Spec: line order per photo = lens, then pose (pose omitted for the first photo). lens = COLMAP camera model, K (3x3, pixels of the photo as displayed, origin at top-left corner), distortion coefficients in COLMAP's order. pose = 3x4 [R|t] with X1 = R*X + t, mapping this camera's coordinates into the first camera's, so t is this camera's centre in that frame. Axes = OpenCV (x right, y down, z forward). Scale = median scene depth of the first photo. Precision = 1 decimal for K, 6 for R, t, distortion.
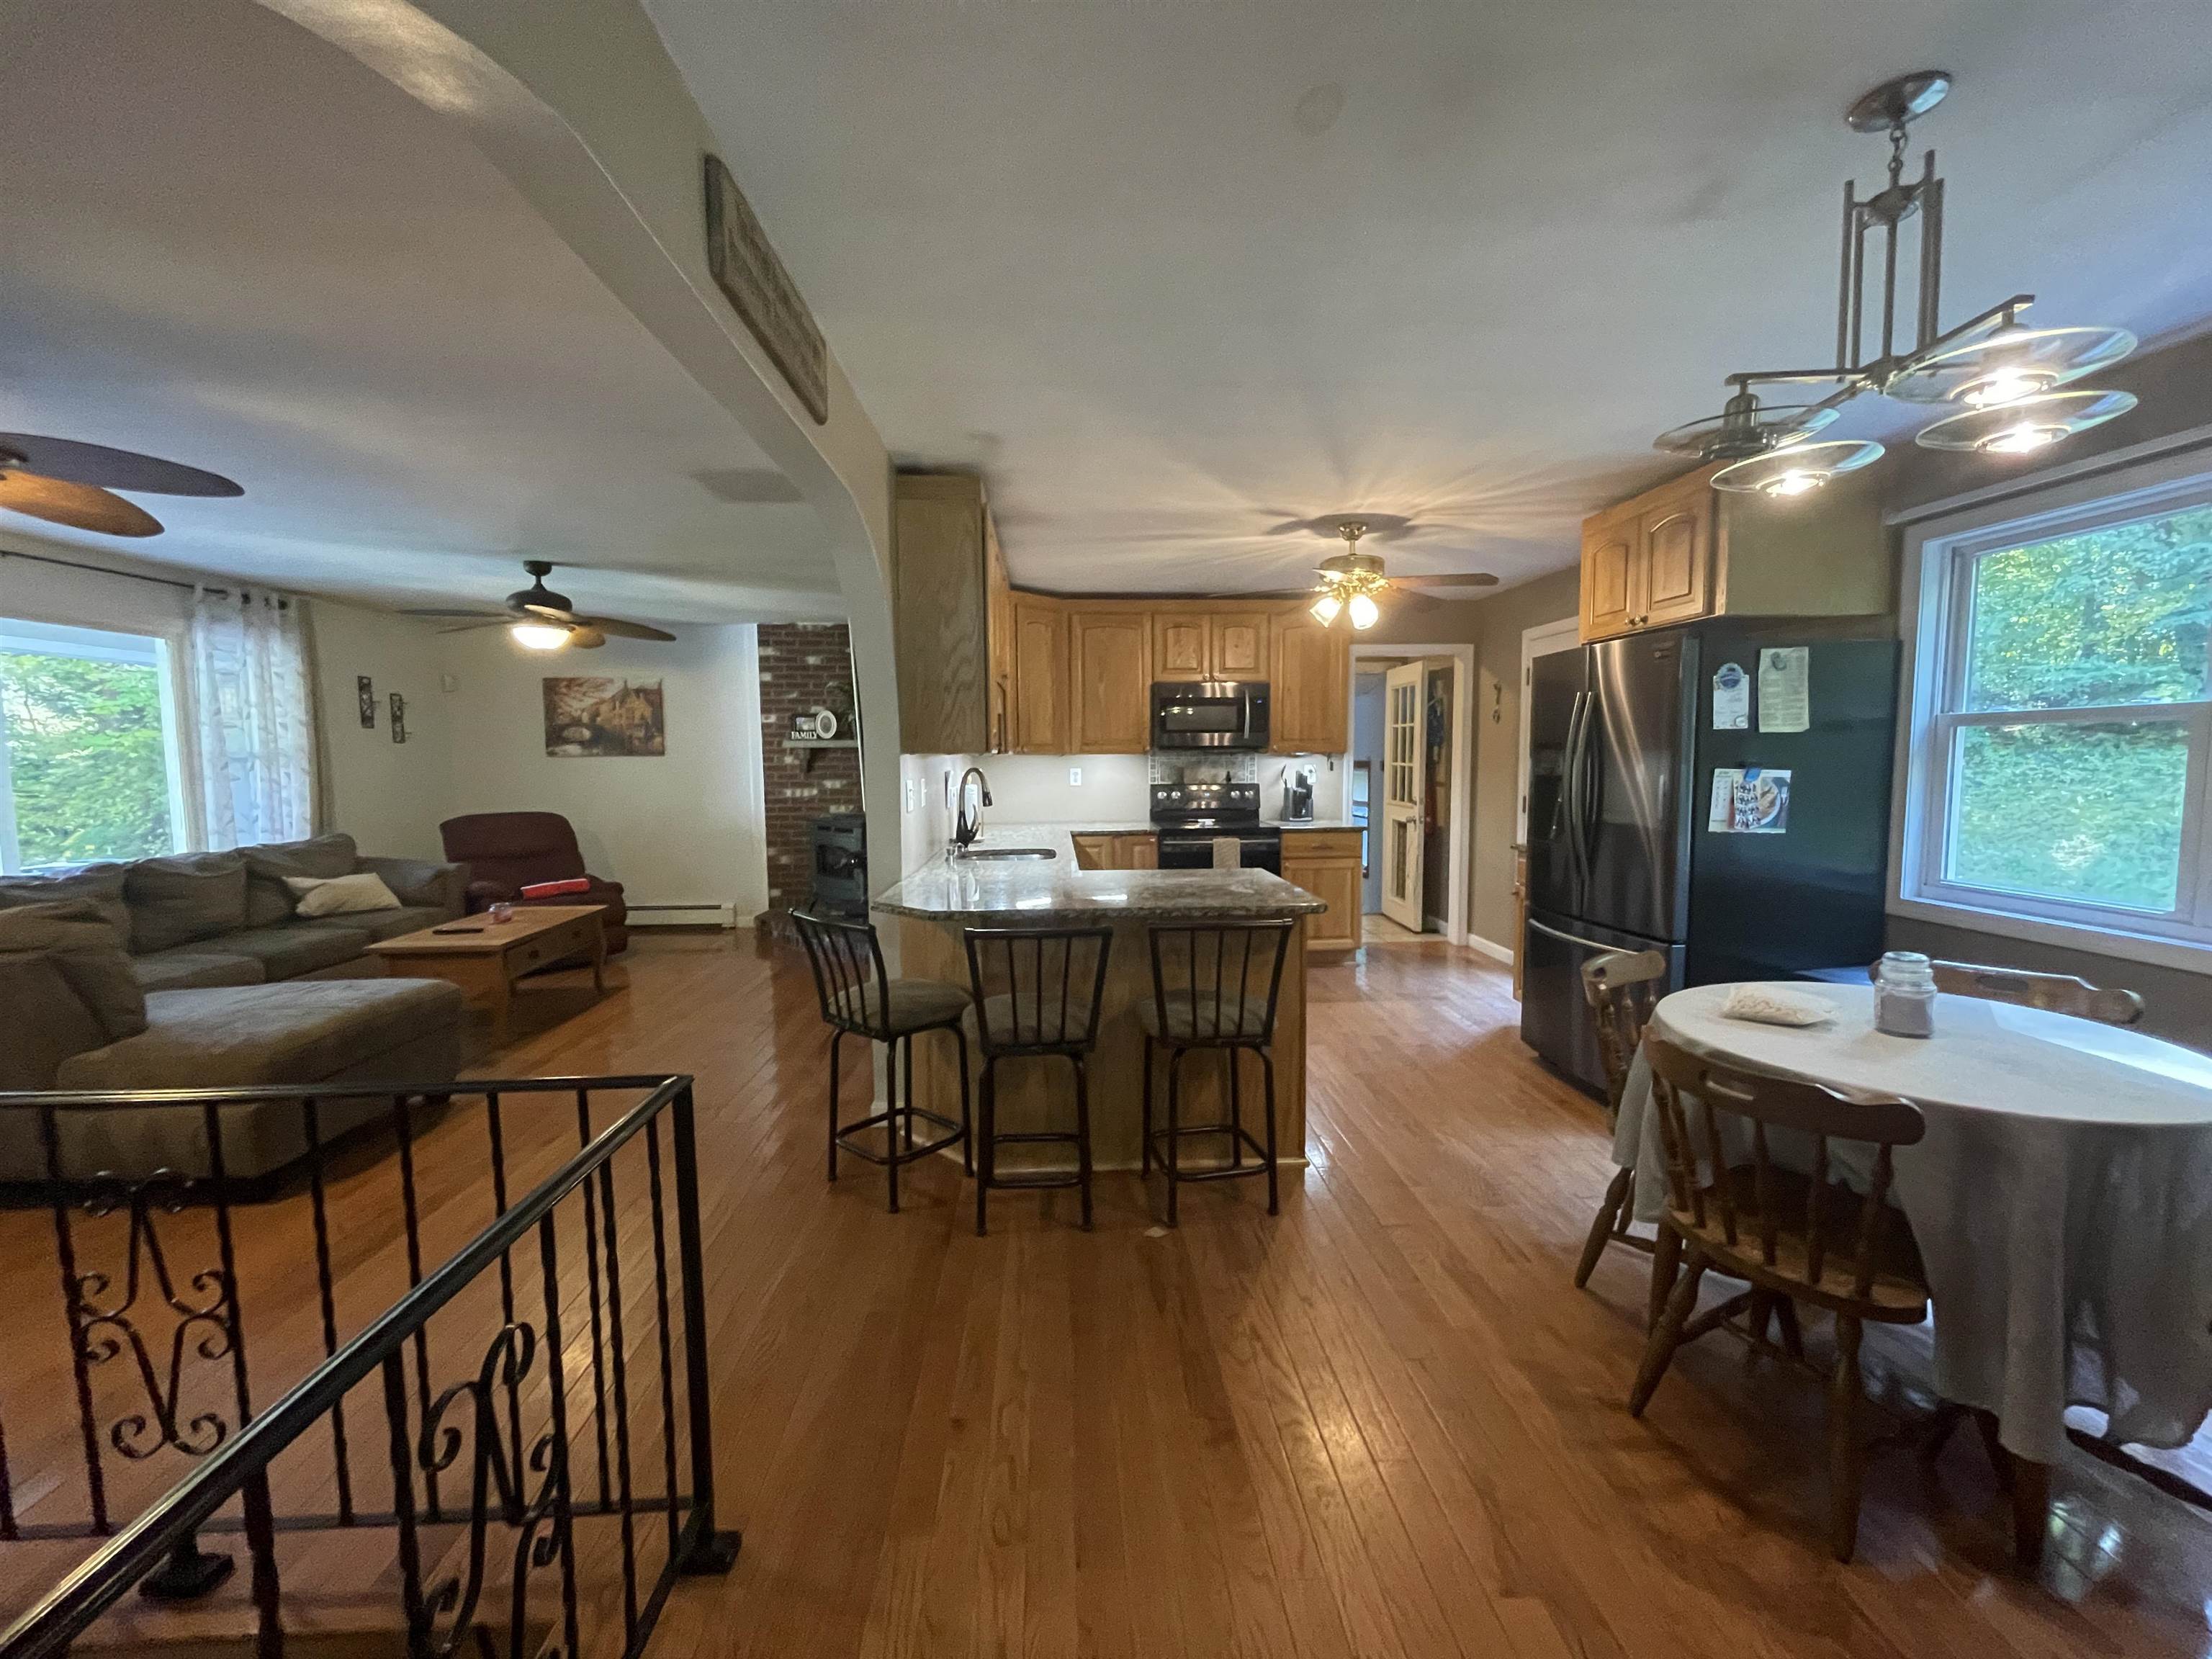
lens RADIAL K [[900.5, 0, 1098.2], [0, 900.5, 833.7], [0, 0, 1]] dist [-0.003678, 0.000556]
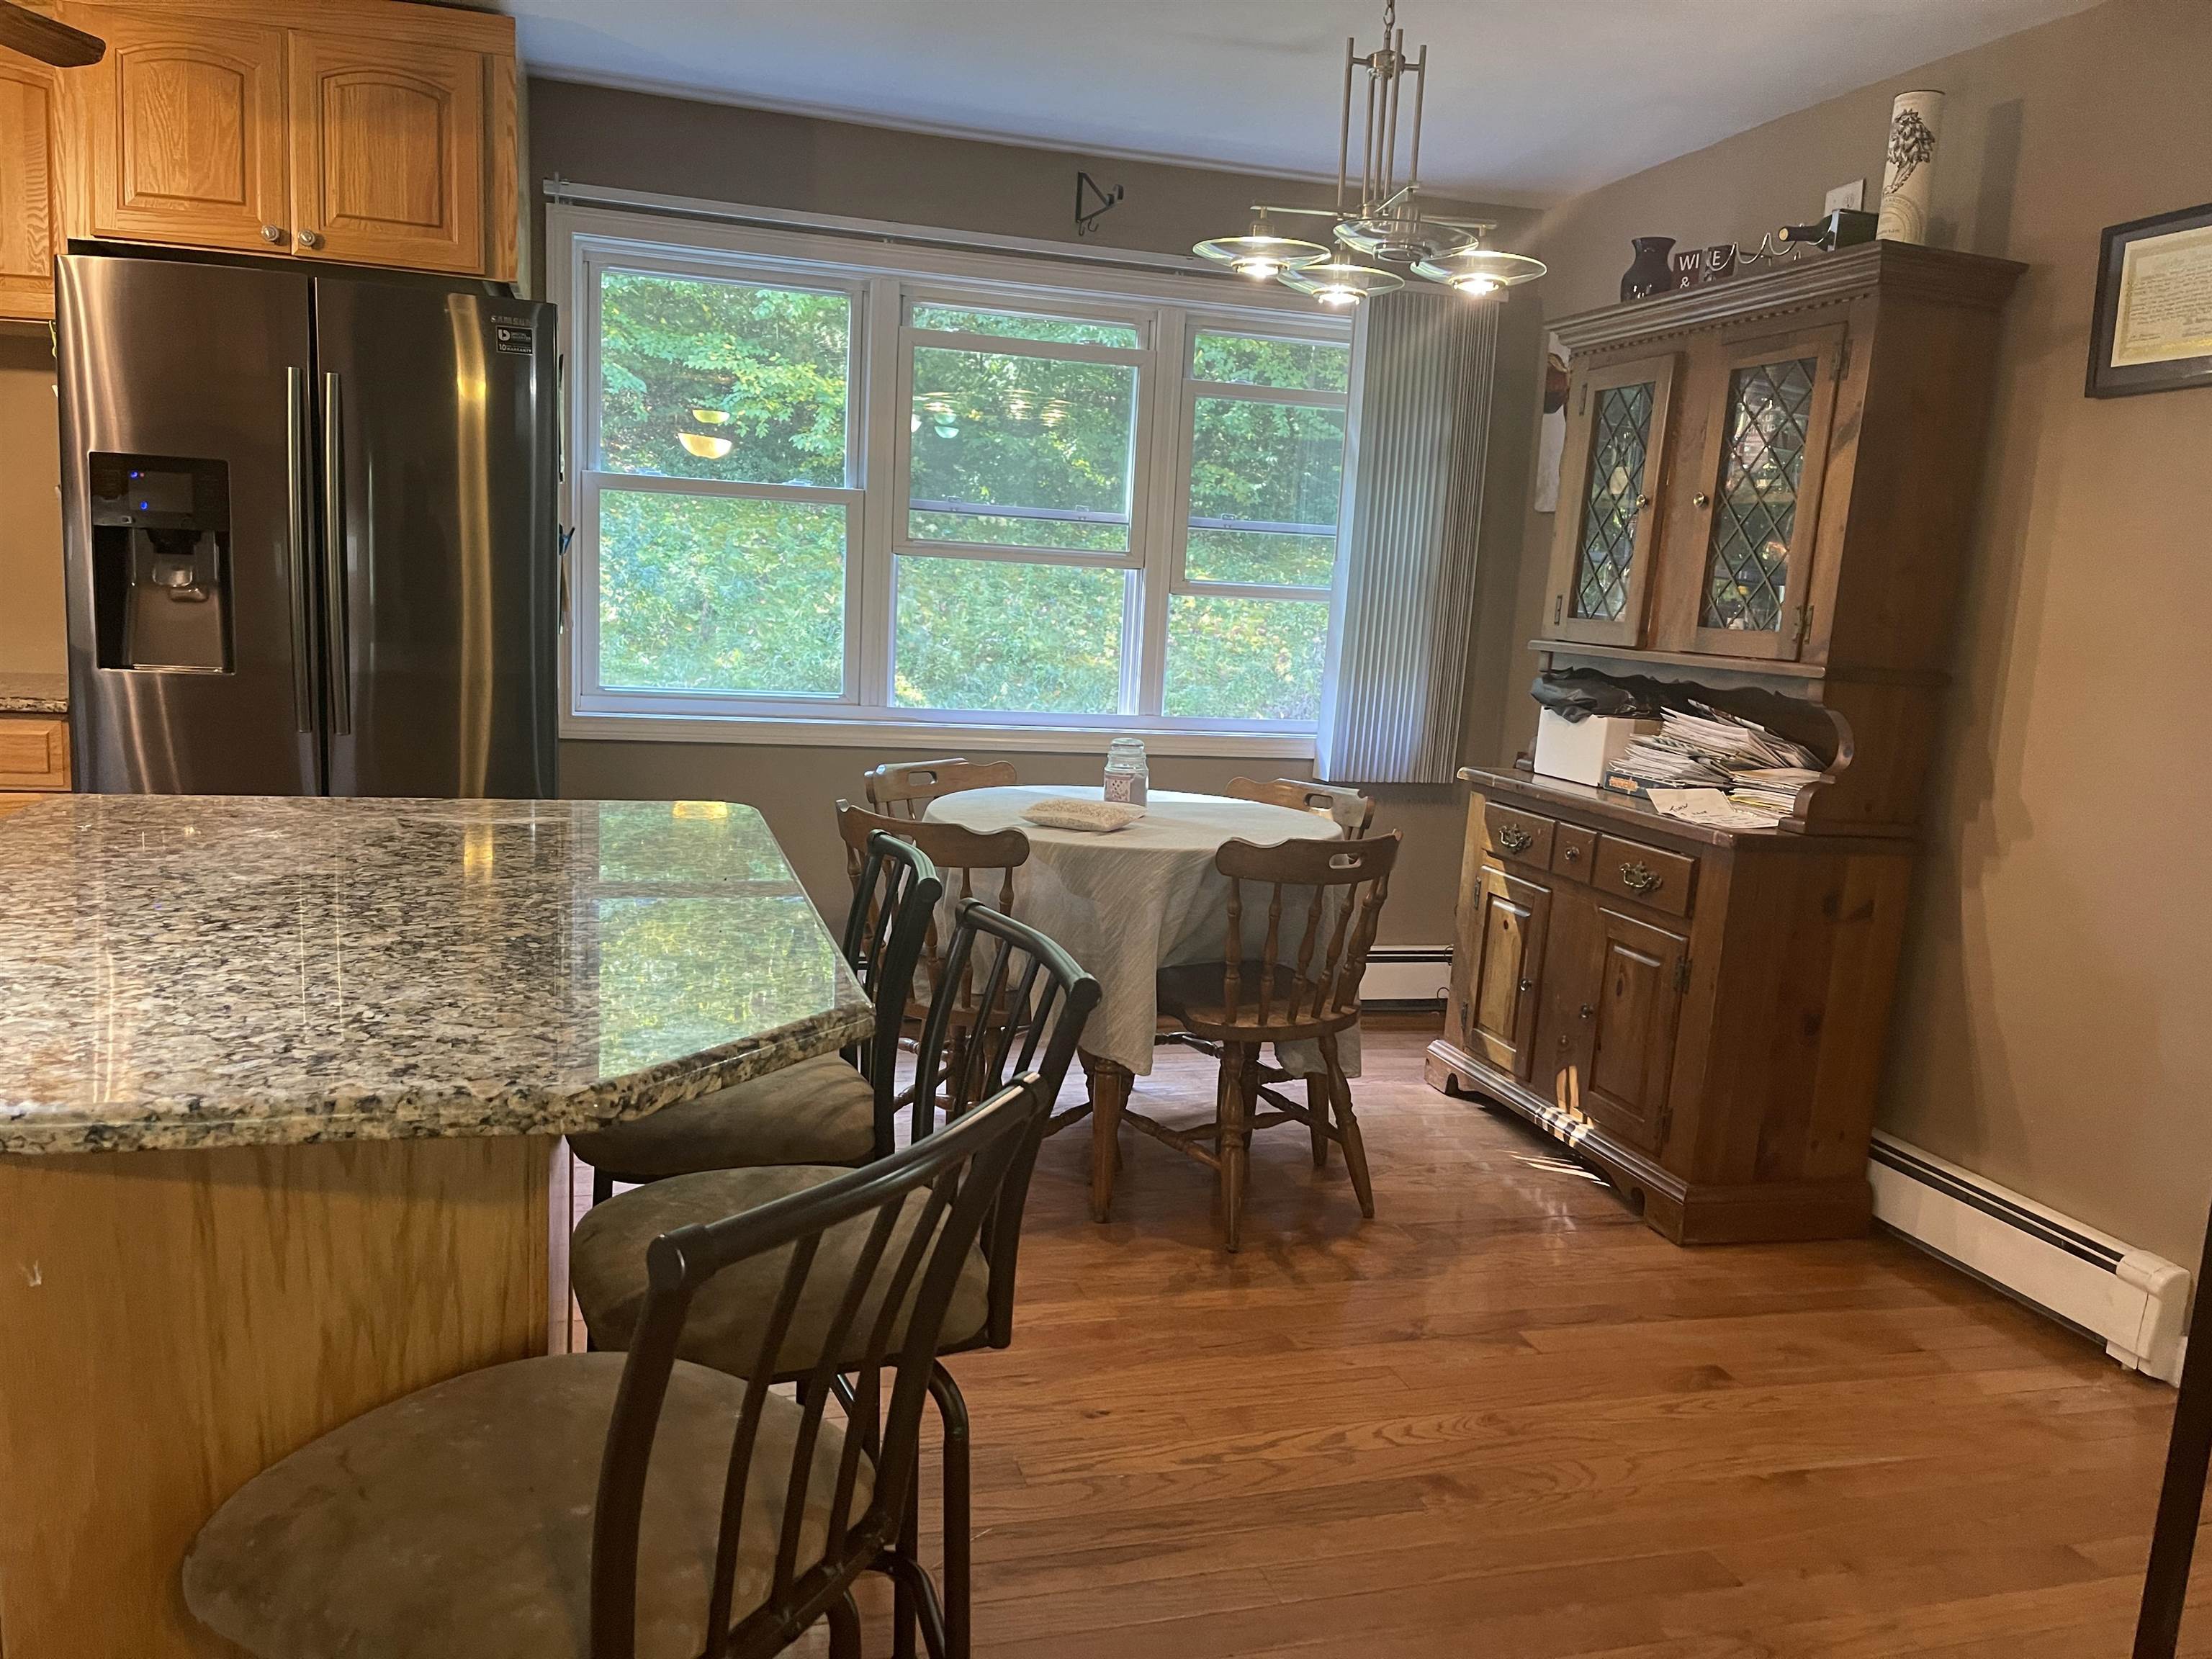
lens RADIAL K [[1680.8, 0, 1121.3], [0, 1680.8, 844.8], [0, 0, 1]] dist [0.054761, -0.053797]
pose [[-0.232904, -0.151201, 0.960674, -0.383681], [0.034094, 0.985963, 0.163447, -0.024068], [-0.971902, 0.070820, -0.224480, 0.568234]]
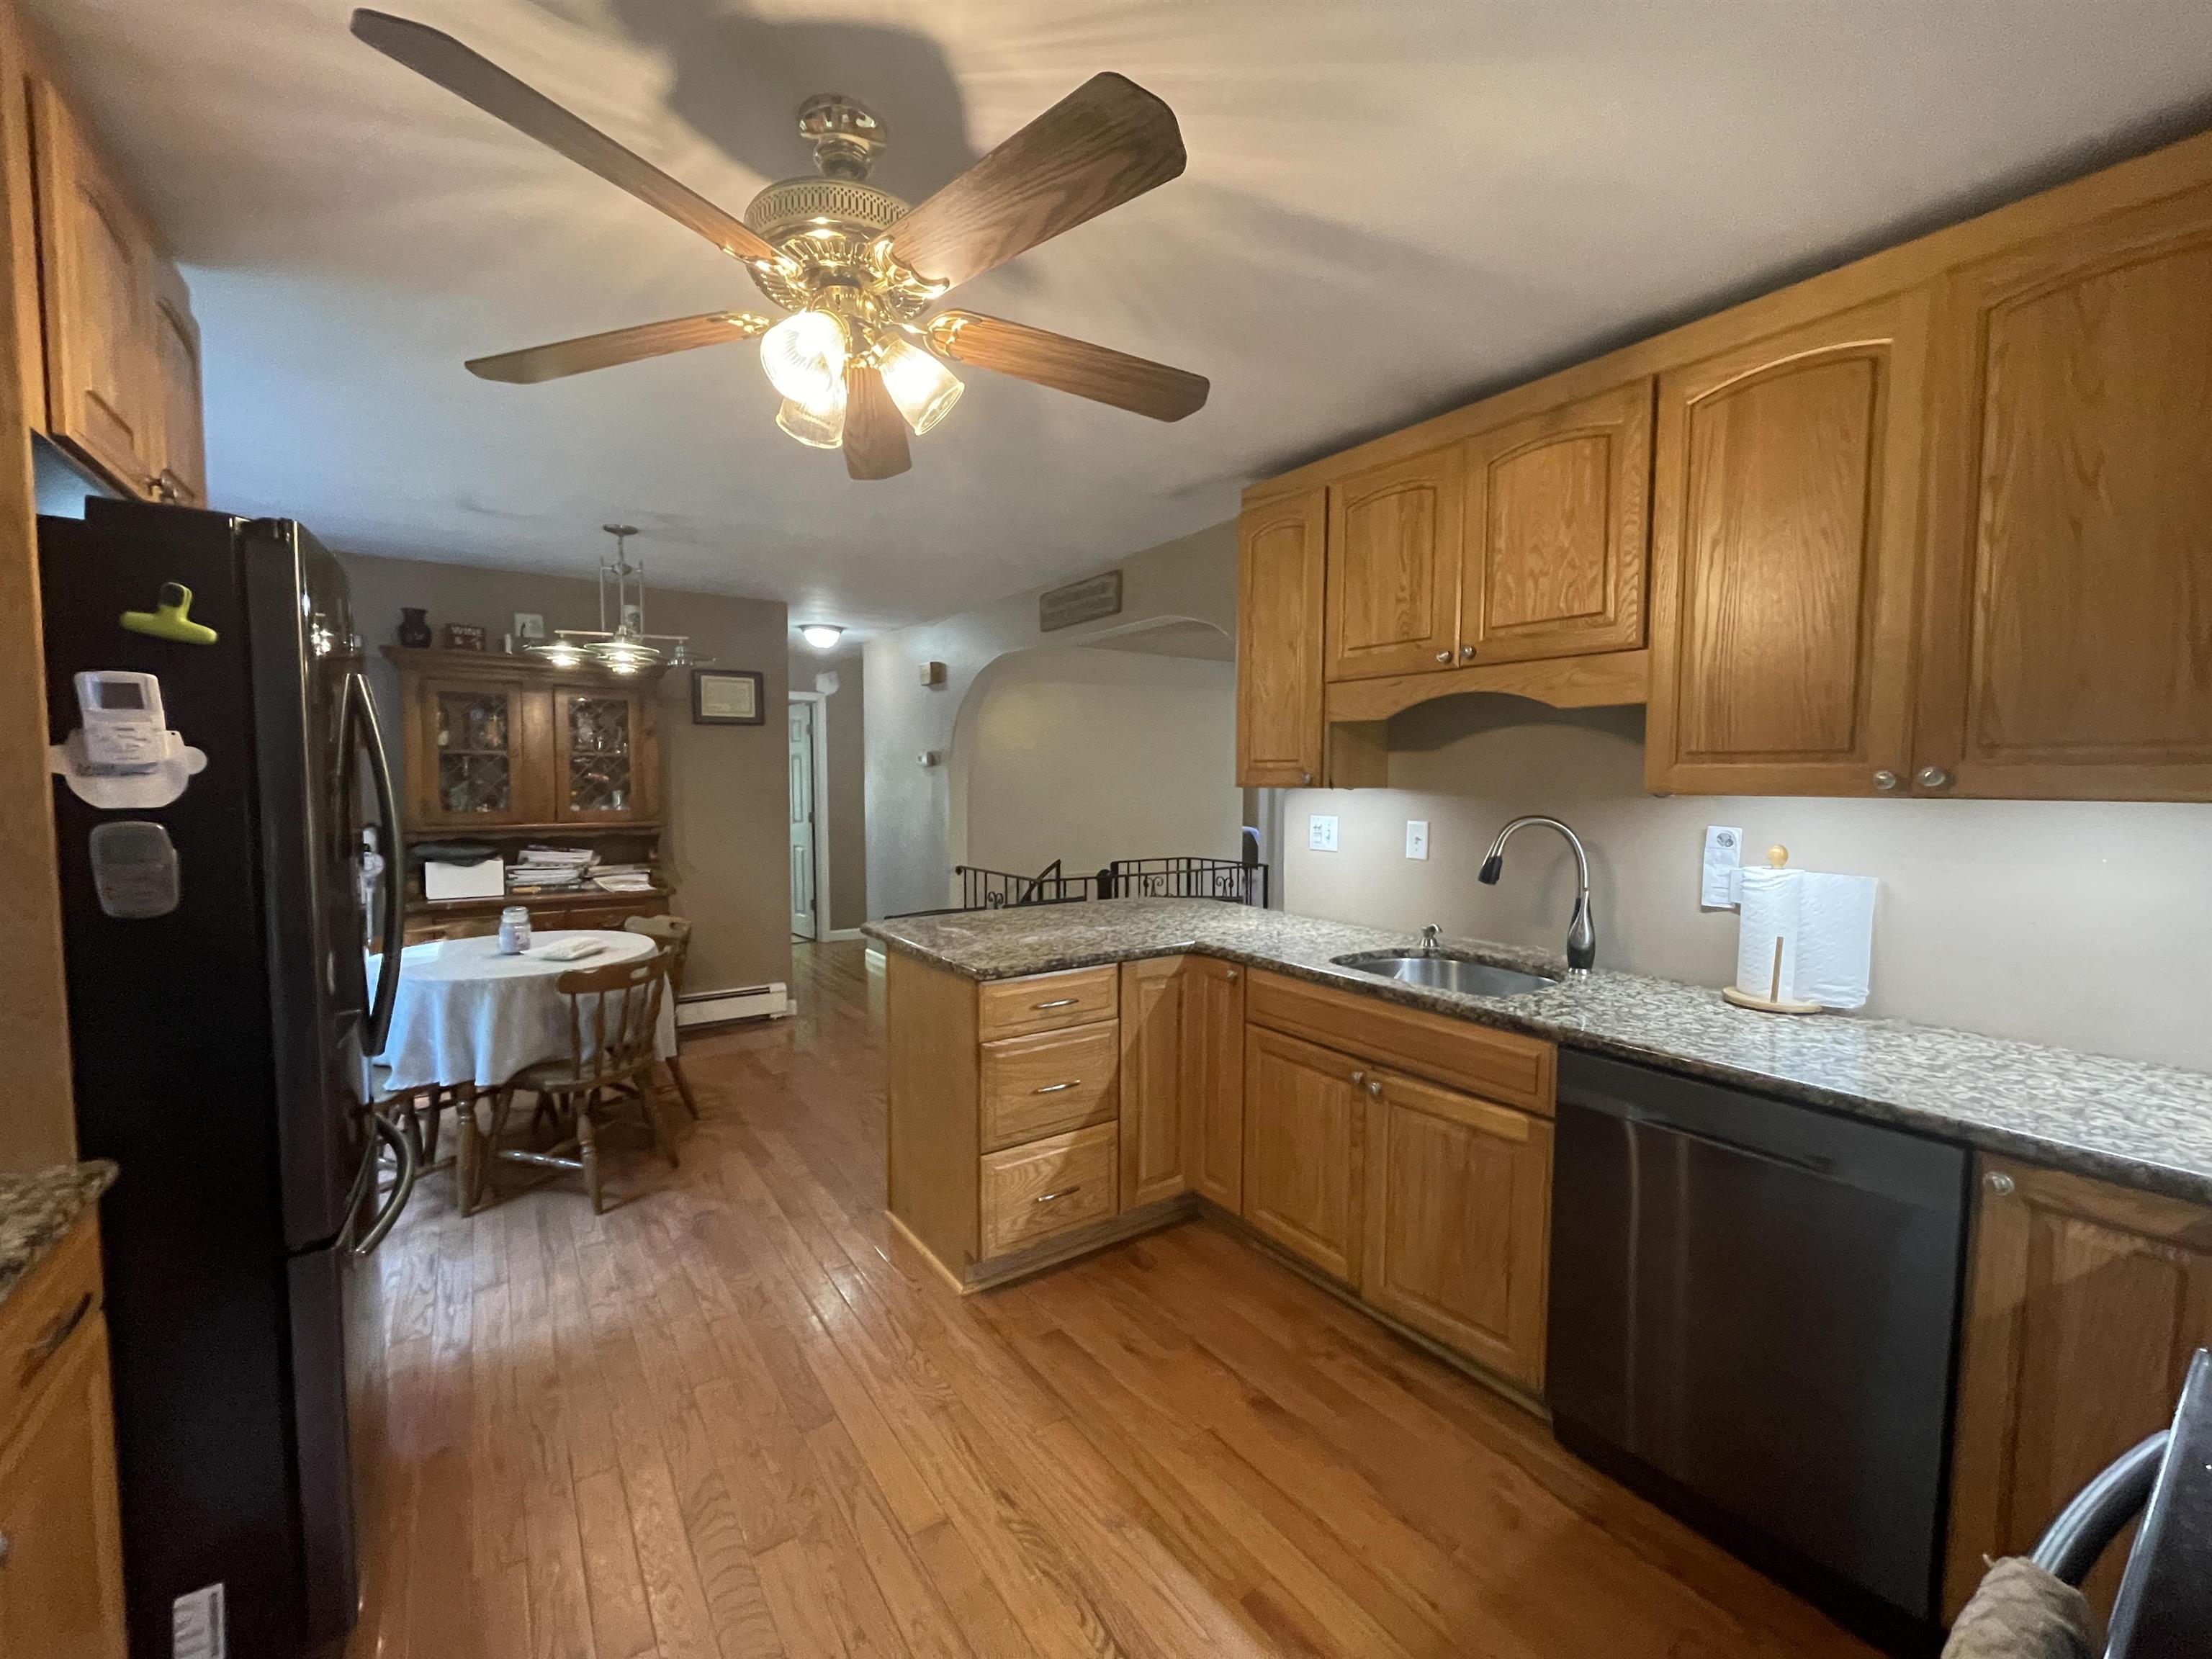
lens RADIAL K [[900.5, 0, 1100.0], [0, 900.5, 830.7], [0, 0, 1]] dist [-0.003678, 0.000556]
pose [[-0.848710, 0.037394, -0.527535, 0.333818], [-0.041871, 0.989615, 0.137511, -0.114568], [0.527199, 0.138795, -0.838330, 1.177811]]
